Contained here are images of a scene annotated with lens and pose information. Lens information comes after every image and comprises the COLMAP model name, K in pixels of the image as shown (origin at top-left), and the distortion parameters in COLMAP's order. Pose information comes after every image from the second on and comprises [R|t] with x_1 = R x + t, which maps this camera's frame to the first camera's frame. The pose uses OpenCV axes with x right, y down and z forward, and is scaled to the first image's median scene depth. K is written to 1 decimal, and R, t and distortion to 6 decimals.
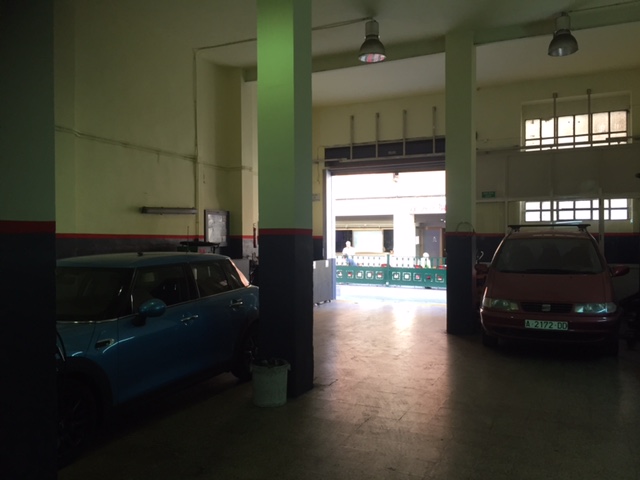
lens RADIAL K [[552.4, 0, 320.0], [0, 552.4, 240.0], [0, 0, 1]] dist [0.009745, -0.008481]
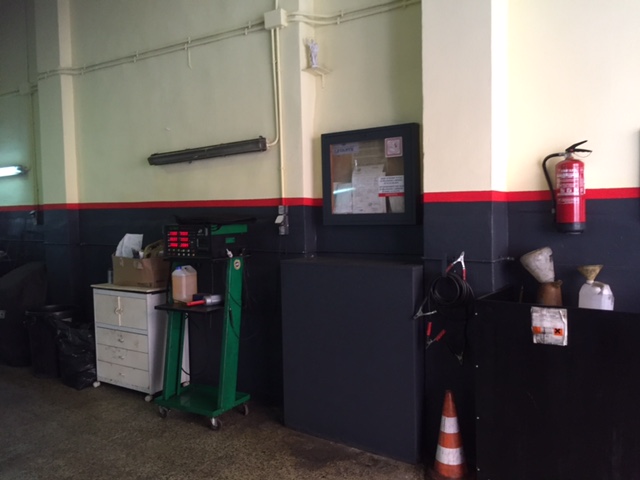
lens RADIAL K [[552.4, 0, 320.0], [0, 552.4, 240.0], [0, 0, 1]] dist [0.009745, -0.008481]
pose [[-0.157638, 0.070165, -0.985001, 0.237883], [0.019584, 0.997498, 0.067921, -0.004791], [0.987303, -0.008583, -0.158618, 1.259126]]
